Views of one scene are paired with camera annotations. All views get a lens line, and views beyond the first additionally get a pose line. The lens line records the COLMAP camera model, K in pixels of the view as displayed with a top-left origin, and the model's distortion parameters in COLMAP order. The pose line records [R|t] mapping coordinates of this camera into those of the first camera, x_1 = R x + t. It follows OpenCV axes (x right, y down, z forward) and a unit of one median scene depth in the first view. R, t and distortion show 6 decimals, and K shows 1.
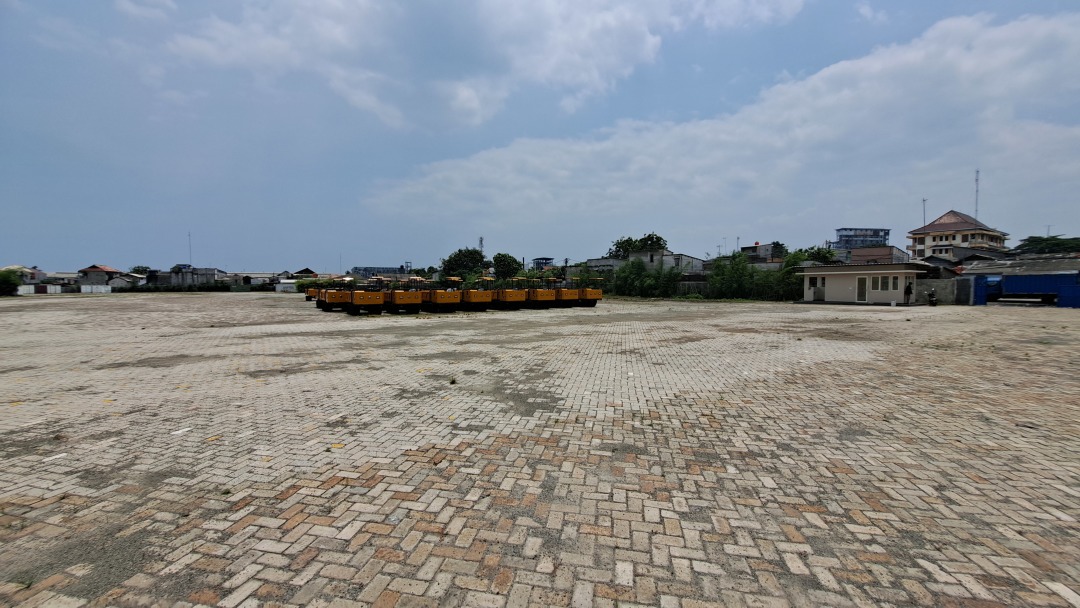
lens RADIAL K [[420.9, 0, 521.6], [0, 420.9, 299.4], [0, 0, 1]] dist [-0.011103, -0.001742]
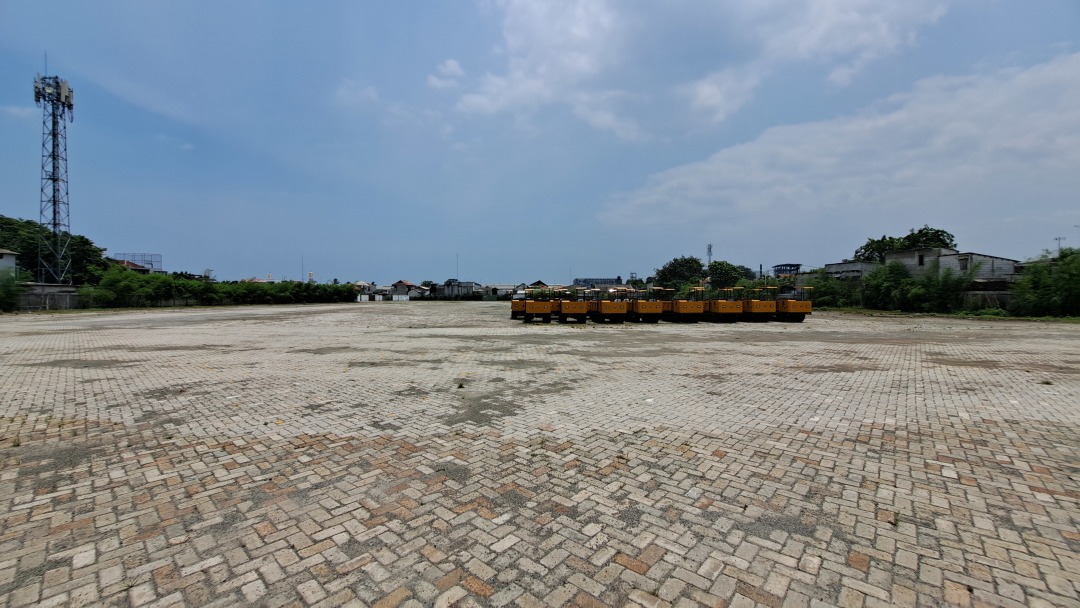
lens RADIAL K [[420.9, 0, 539.7], [0, 420.9, 312.1], [0, 0, 1]] dist [-0.011103, -0.001742]
pose [[0.874082, 0.020238, -0.485358, 0.074765], [-0.017778, 0.999795, 0.009672, -0.000524], [0.485454, 0.000175, 0.874262, 0.025080]]
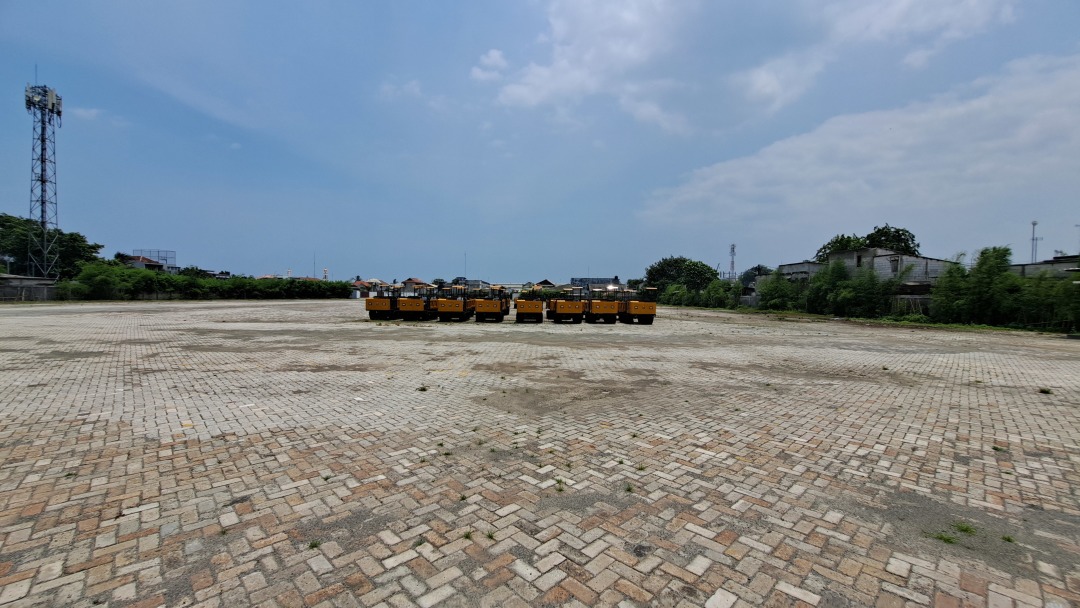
lens RADIAL K [[420.9, 0, 550.0], [0, 420.9, 338.0], [0, 0, 1]] dist [-0.011103, -0.001742]
pose [[0.833831, 0.069308, -0.547651, 0.255460], [-0.034383, 0.996681, 0.073786, -0.004011], [0.550948, -0.042695, 0.833447, 0.122816]]
